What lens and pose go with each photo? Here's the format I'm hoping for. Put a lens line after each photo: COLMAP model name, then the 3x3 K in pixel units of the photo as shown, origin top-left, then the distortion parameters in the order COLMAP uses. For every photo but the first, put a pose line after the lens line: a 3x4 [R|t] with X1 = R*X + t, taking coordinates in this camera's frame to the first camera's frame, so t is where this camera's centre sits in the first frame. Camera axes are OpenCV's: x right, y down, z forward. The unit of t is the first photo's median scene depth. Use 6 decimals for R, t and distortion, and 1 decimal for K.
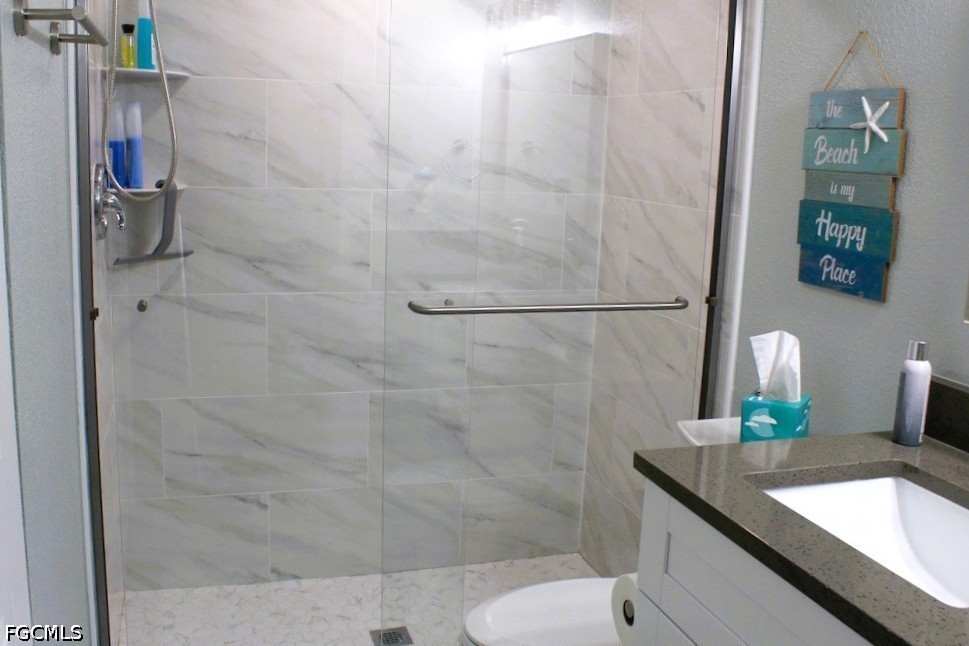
lens RADIAL K [[966.6, 0, 484.5], [0, 966.6, 323.0], [0, 0, 1]] dist [-0.180408, 0.166650]
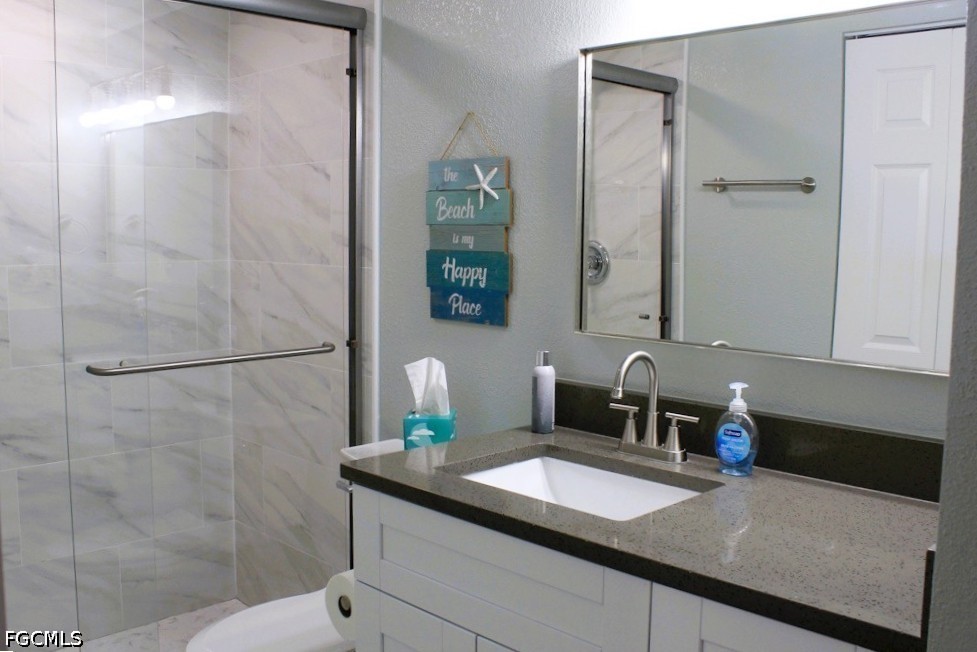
lens RADIAL K [[974.6, 0, 488.5], [0, 974.6, 326.0], [0, 0, 1]] dist [-0.180408, 0.166650]
pose [[0.887736, -0.073847, 0.454391, -0.169930], [0.106335, 0.993251, -0.046324, 0.031874], [-0.447903, 0.089441, 0.889597, -0.129494]]
